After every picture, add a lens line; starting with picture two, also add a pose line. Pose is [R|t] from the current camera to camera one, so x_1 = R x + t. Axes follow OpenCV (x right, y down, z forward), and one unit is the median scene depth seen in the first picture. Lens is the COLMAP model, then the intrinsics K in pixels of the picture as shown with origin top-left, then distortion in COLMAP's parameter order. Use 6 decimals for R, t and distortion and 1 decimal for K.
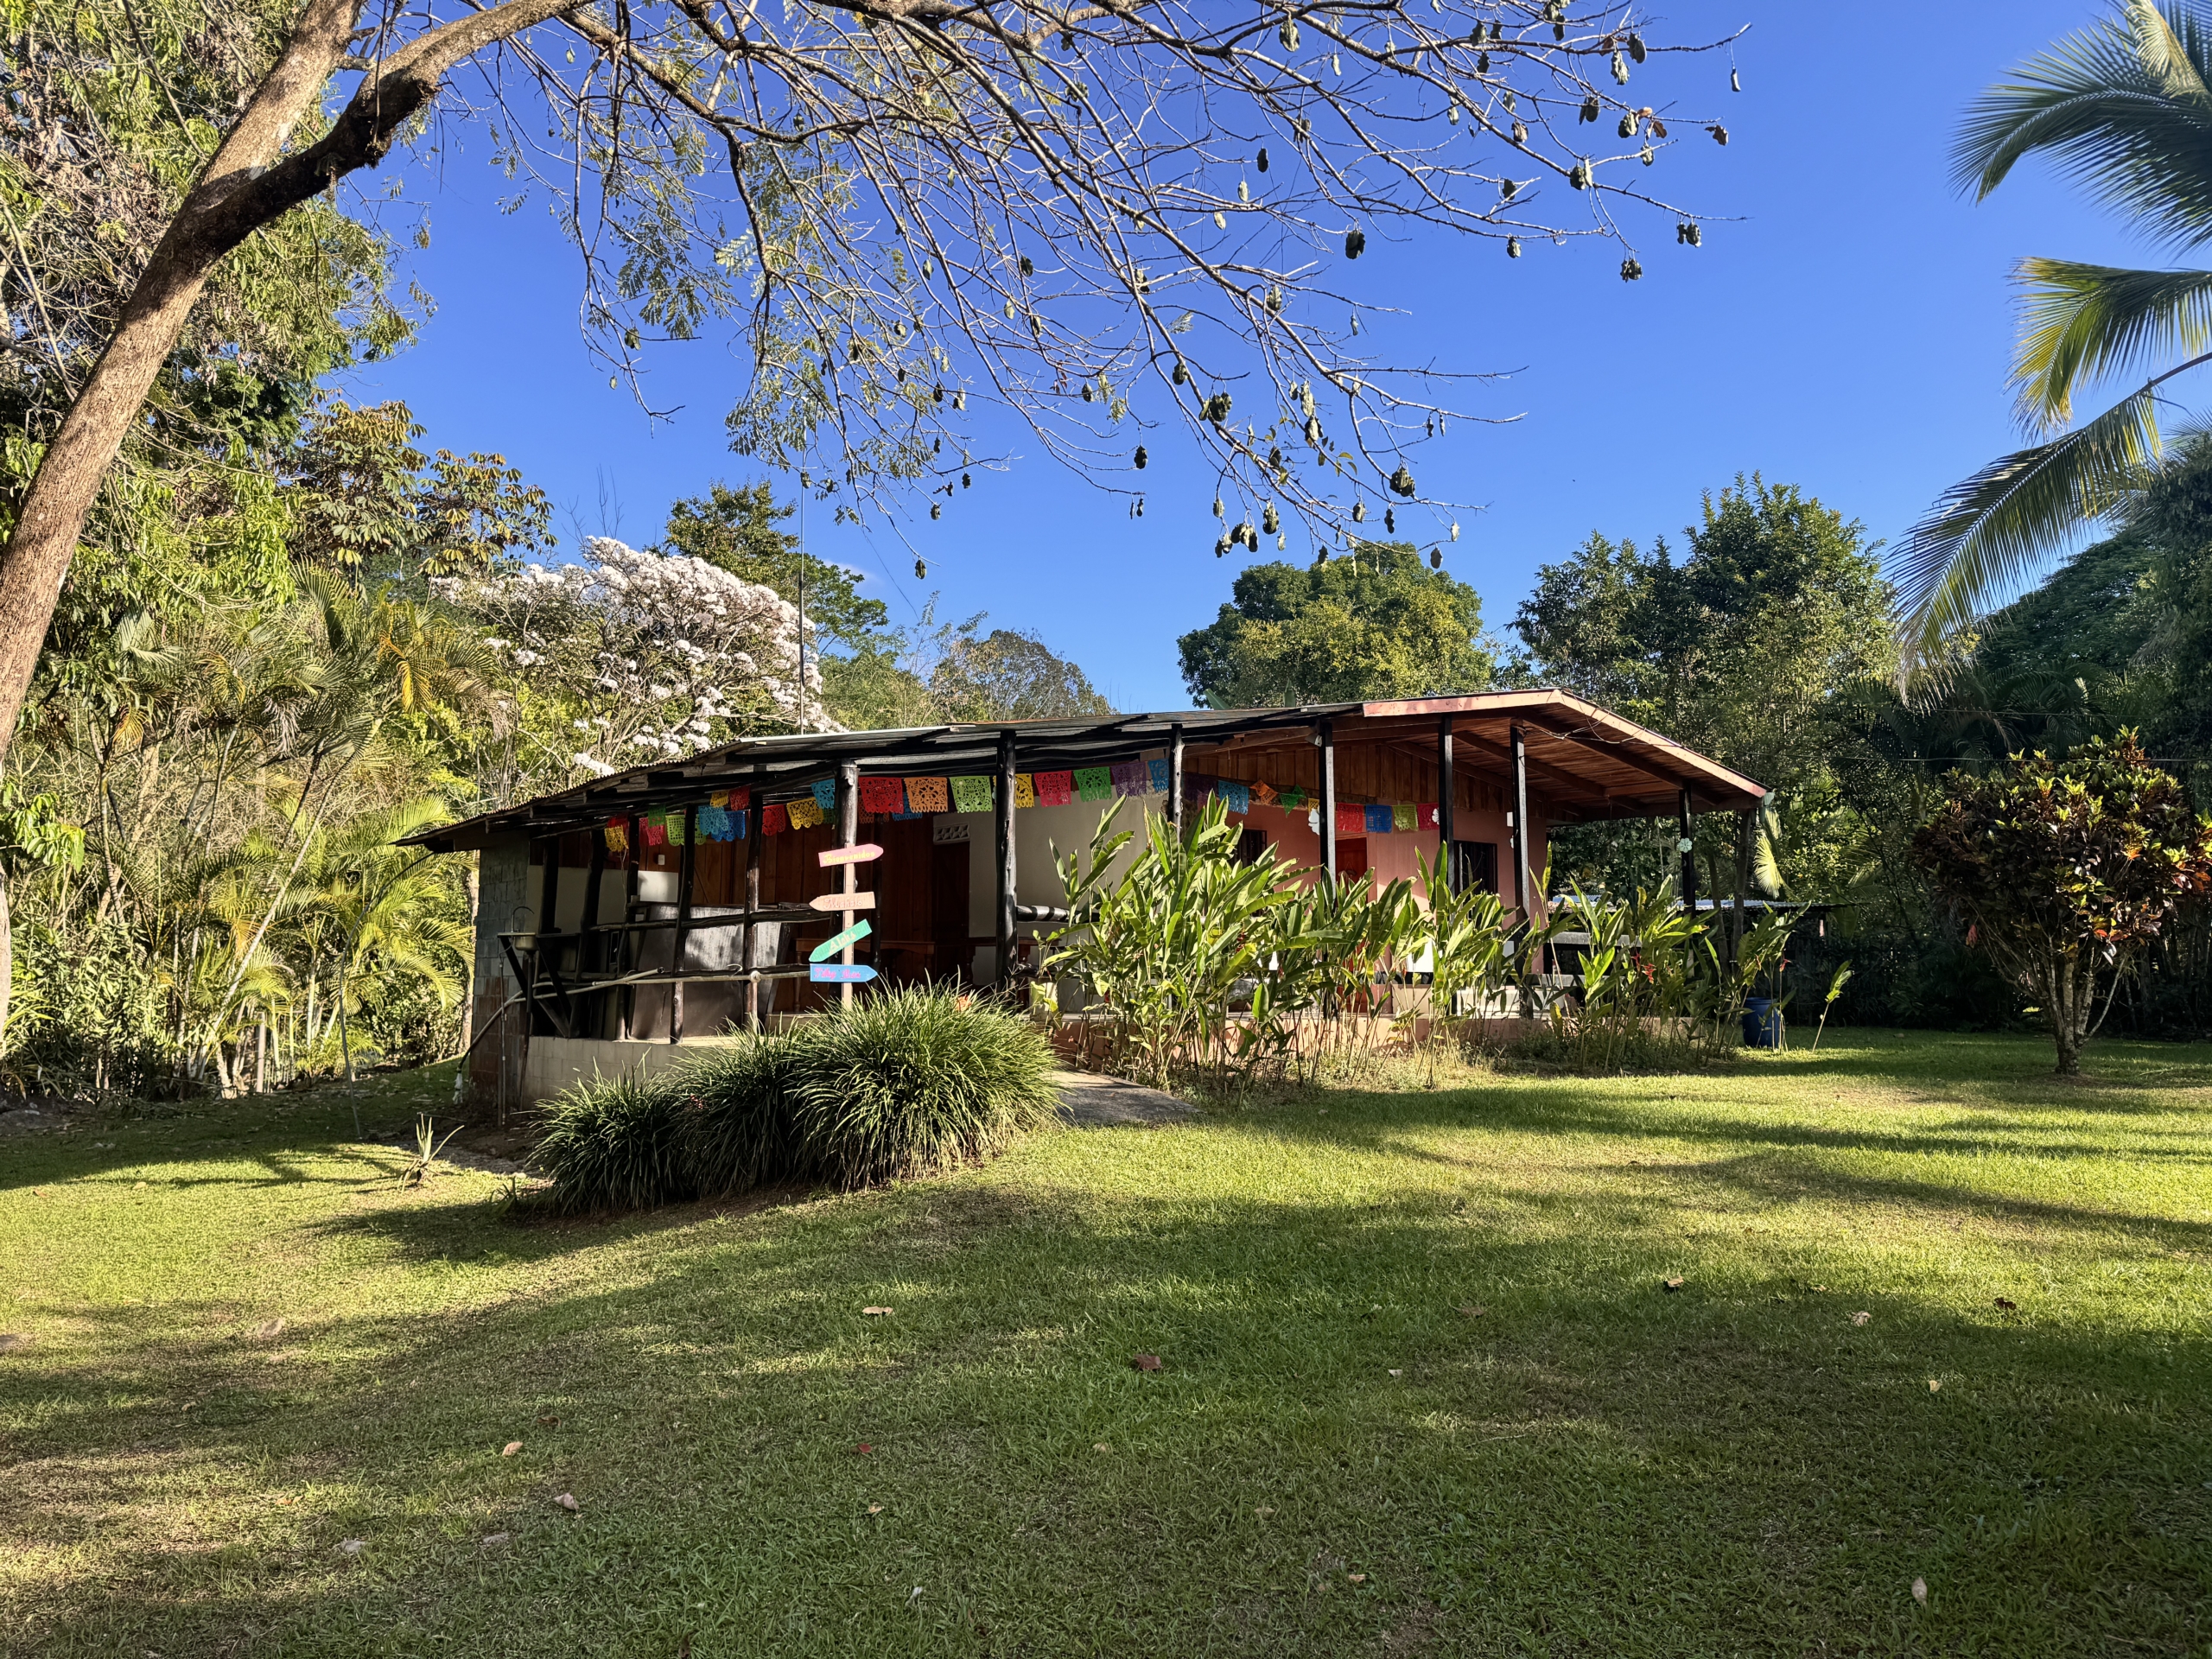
lens RADIAL K [[1597.6, 0, 1101.1], [0, 1597.6, 835.6], [0, 0, 1]] dist [0.139220, -0.253456]
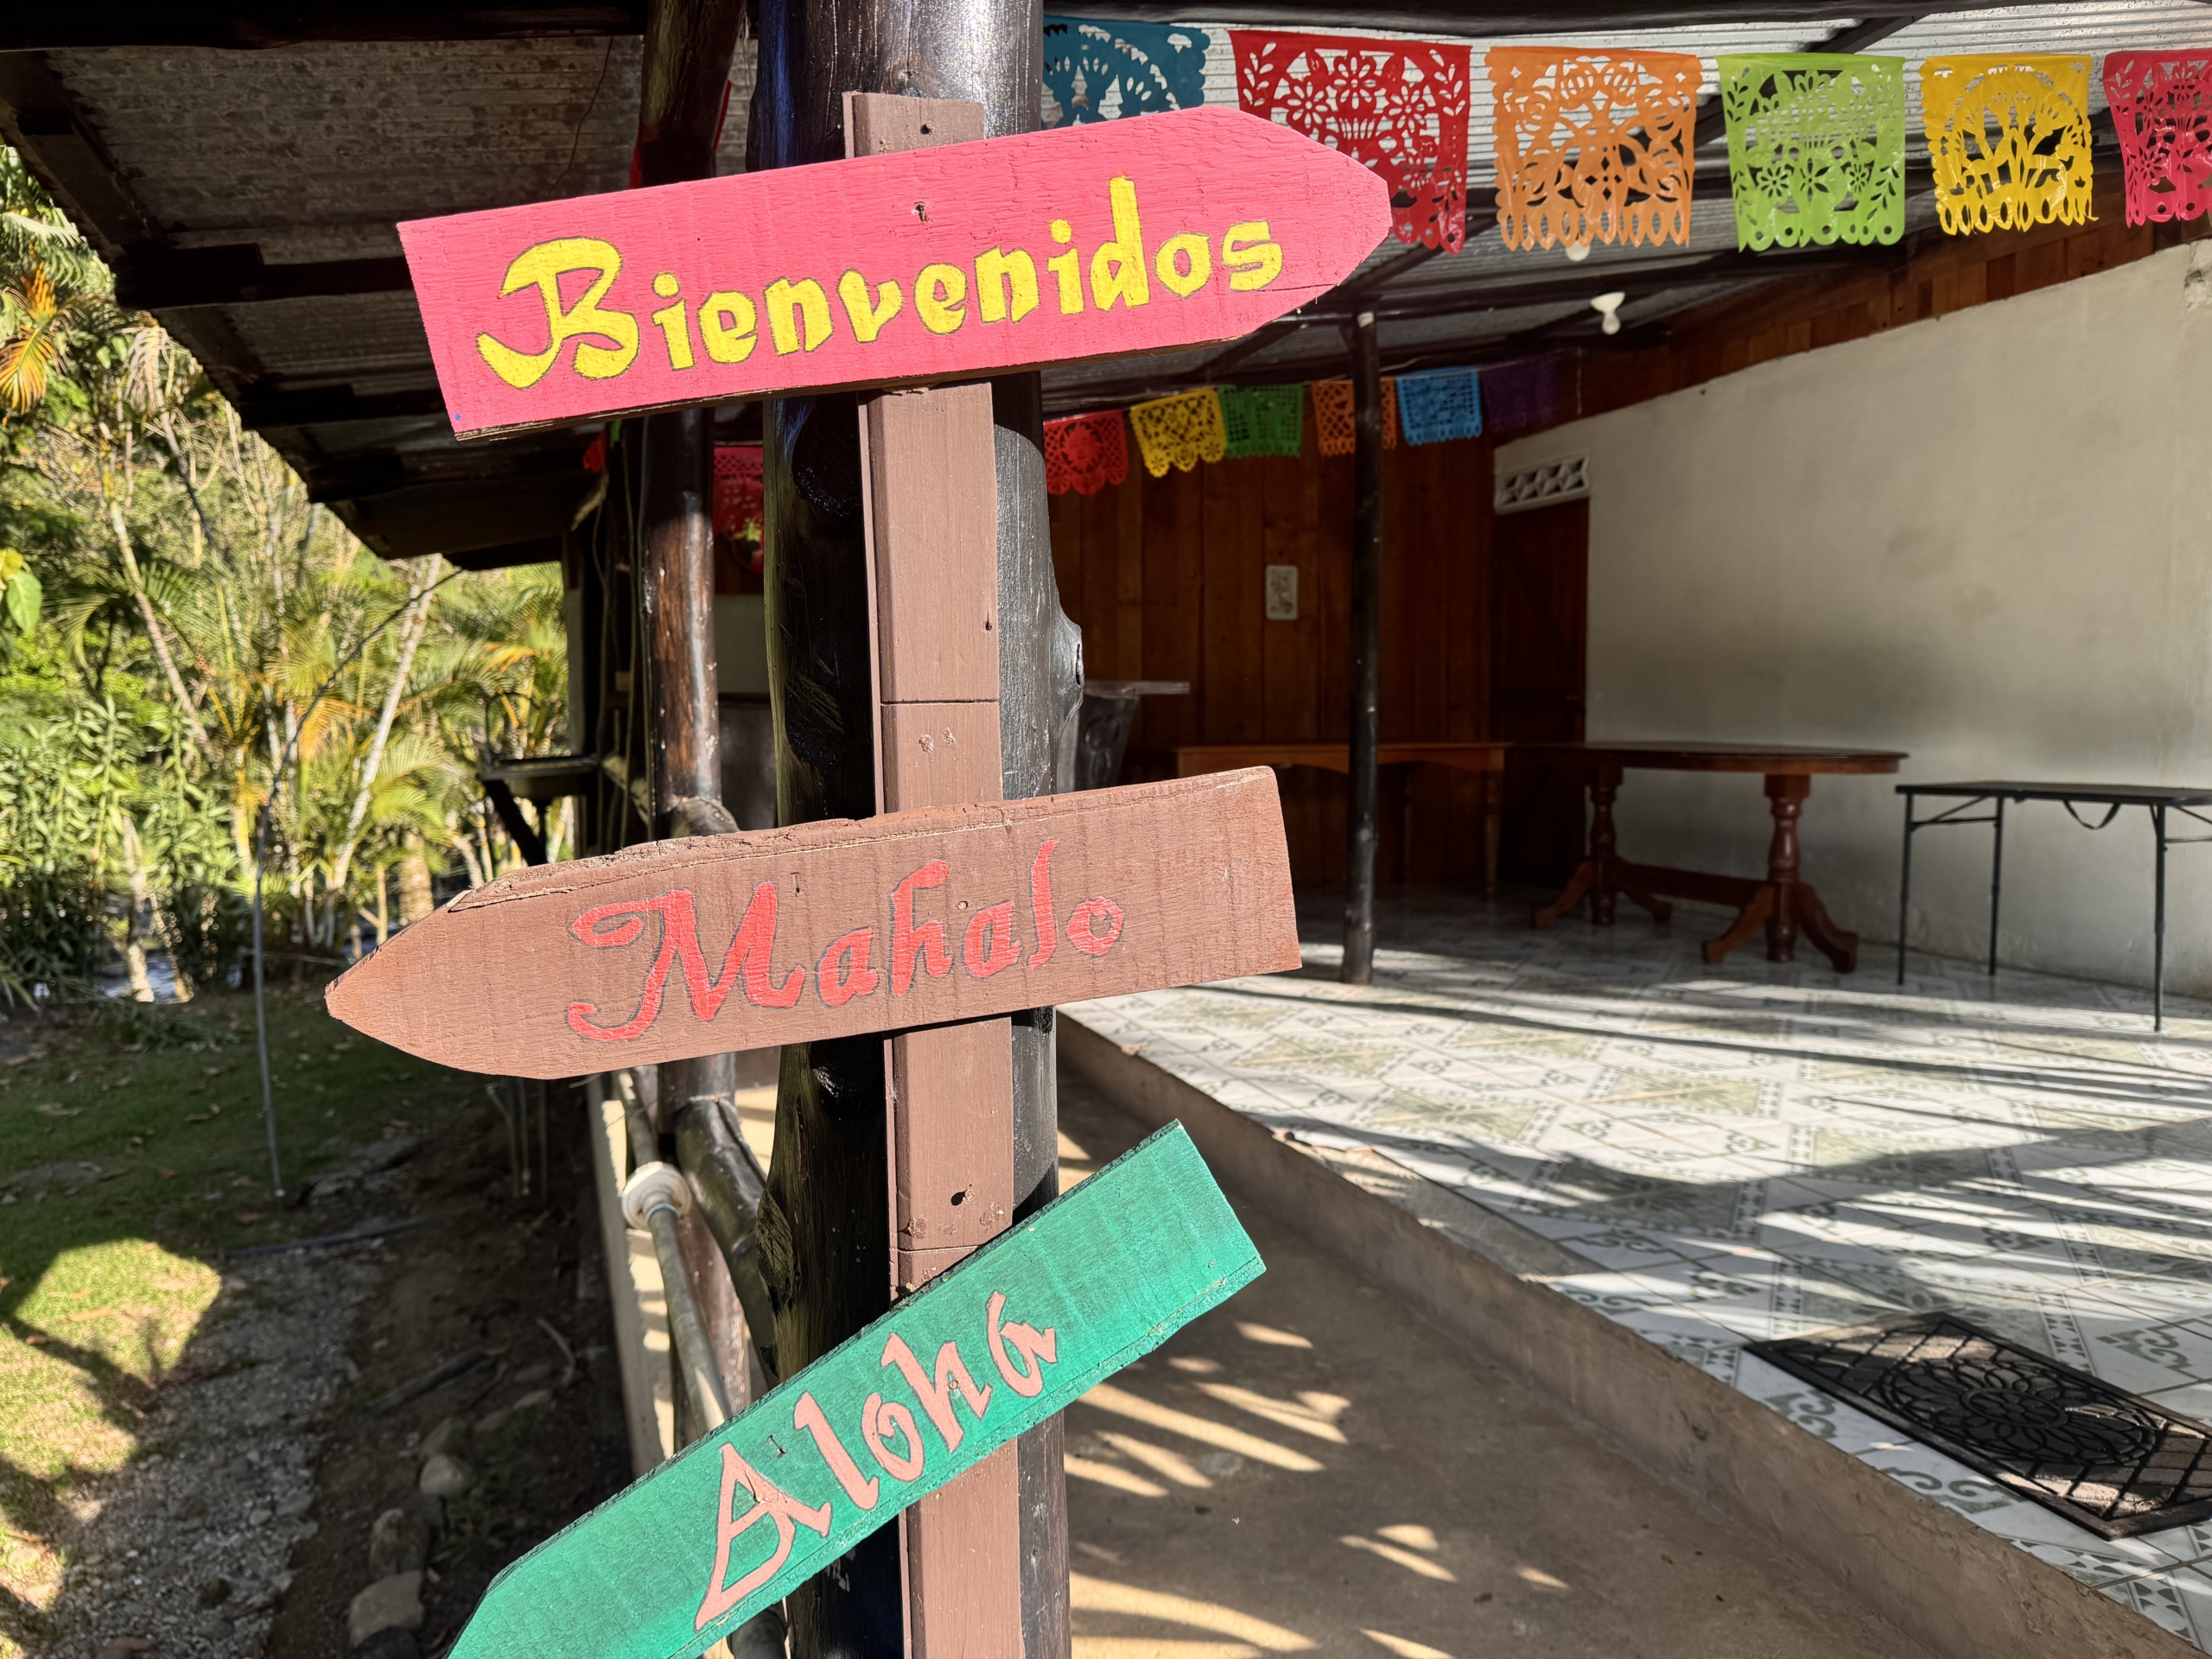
lens RADIAL K [[1597.6, 0, 1101.1], [0, 1597.6, 835.6], [0, 0, 1]] dist [0.139220, -0.253456]
pose [[0.953728, 0.009513, -0.300521, -0.127536], [0.042031, 0.985467, 0.164582, 0.025894], [0.297720, -0.169598, 0.939468, 0.925994]]
